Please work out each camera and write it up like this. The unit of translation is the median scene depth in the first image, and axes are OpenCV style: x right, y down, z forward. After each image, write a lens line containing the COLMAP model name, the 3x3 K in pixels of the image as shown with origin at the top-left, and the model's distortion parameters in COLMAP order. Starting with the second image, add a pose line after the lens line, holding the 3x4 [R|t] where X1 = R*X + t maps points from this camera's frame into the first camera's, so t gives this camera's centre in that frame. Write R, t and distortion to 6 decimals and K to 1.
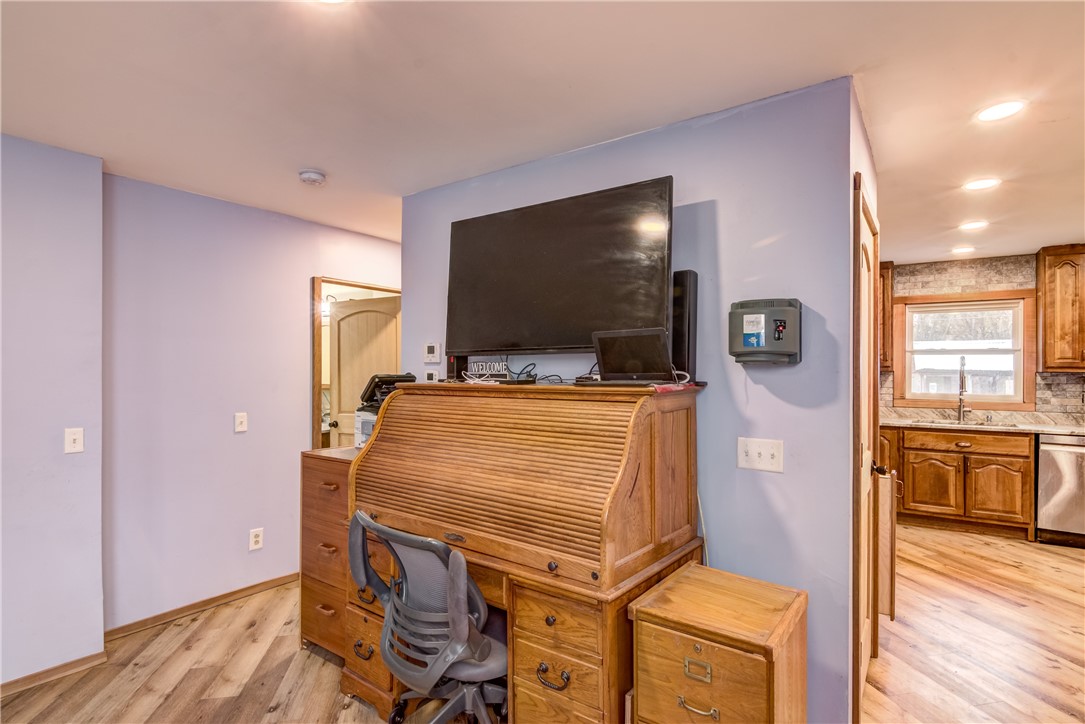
lens RADIAL K [[556.3, 0, 541.6], [0, 556.3, 370.5], [0, 0, 1]] dist [-0.000030, -0.002977]
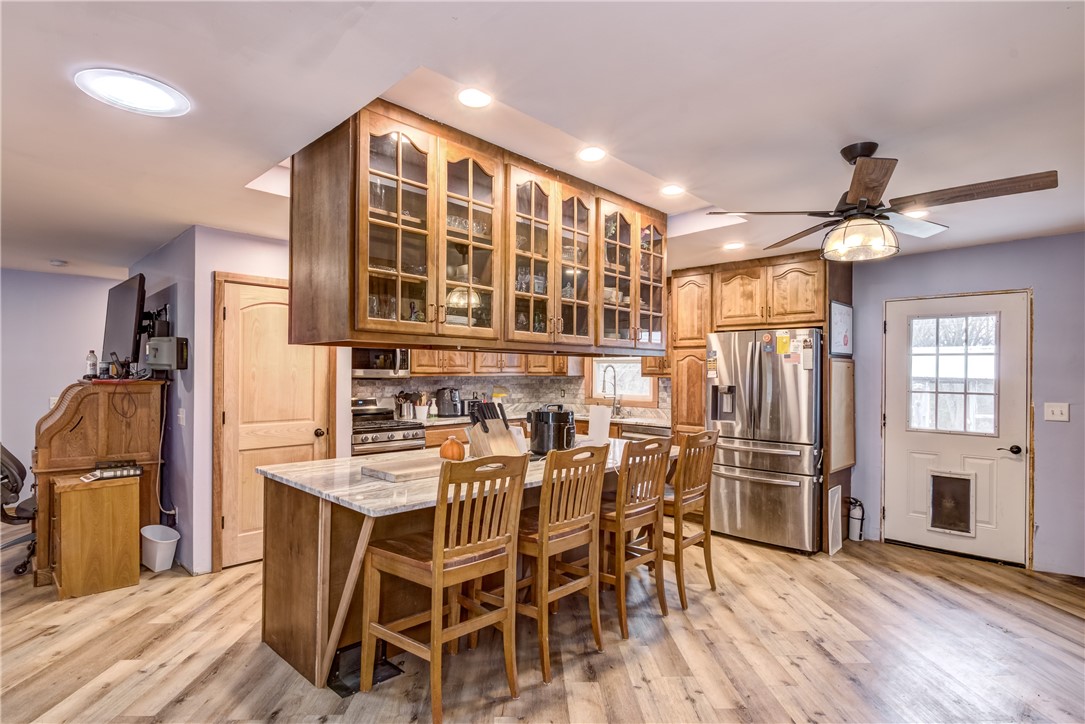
lens RADIAL K [[556.3, 0, 545.7], [0, 556.3, 369.4], [0, 0, 1]] dist [-0.000030, -0.002977]
pose [[0.990126, 0.006989, -0.140009, 0.812602], [-0.008338, 0.999924, -0.009047, -0.001885], [0.139935, 0.010125, 0.990109, -0.305172]]
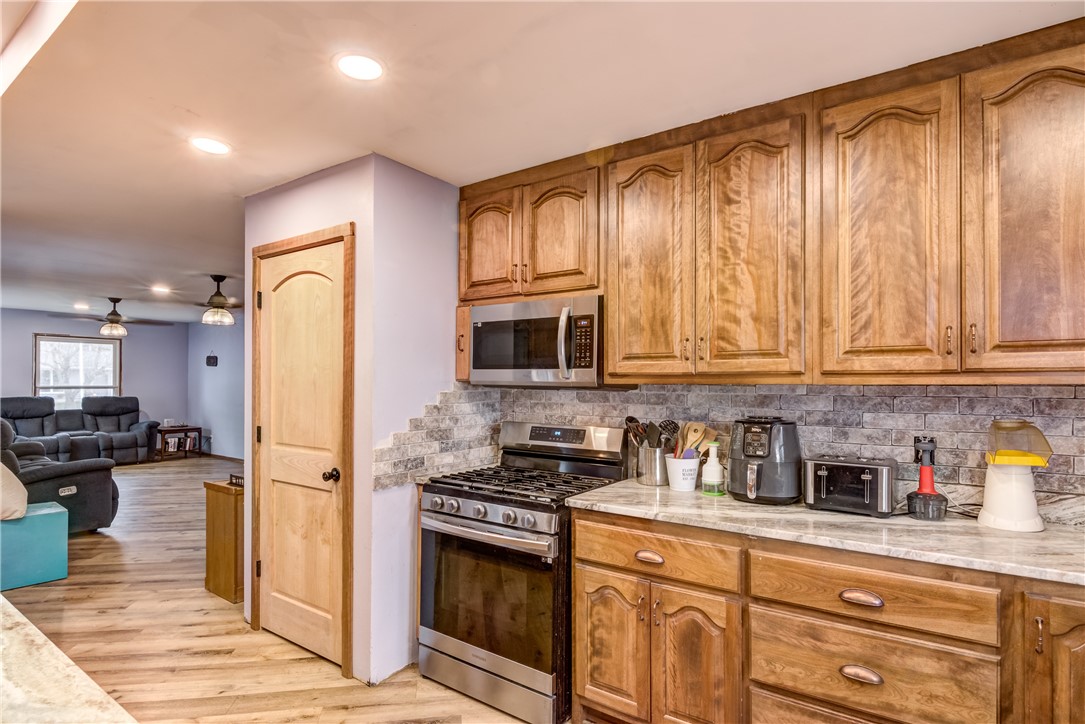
lens RADIAL K [[556.3, 0, 539.0], [0, 556.3, 379.3], [0, 0, 1]] dist [-0.000030, -0.002977]
pose [[0.000989, 0.000937, -0.999999, 0.862754], [-0.007178, 0.999974, 0.000930, 0.000915], [0.999974, 0.007177, 0.000996, 0.742447]]
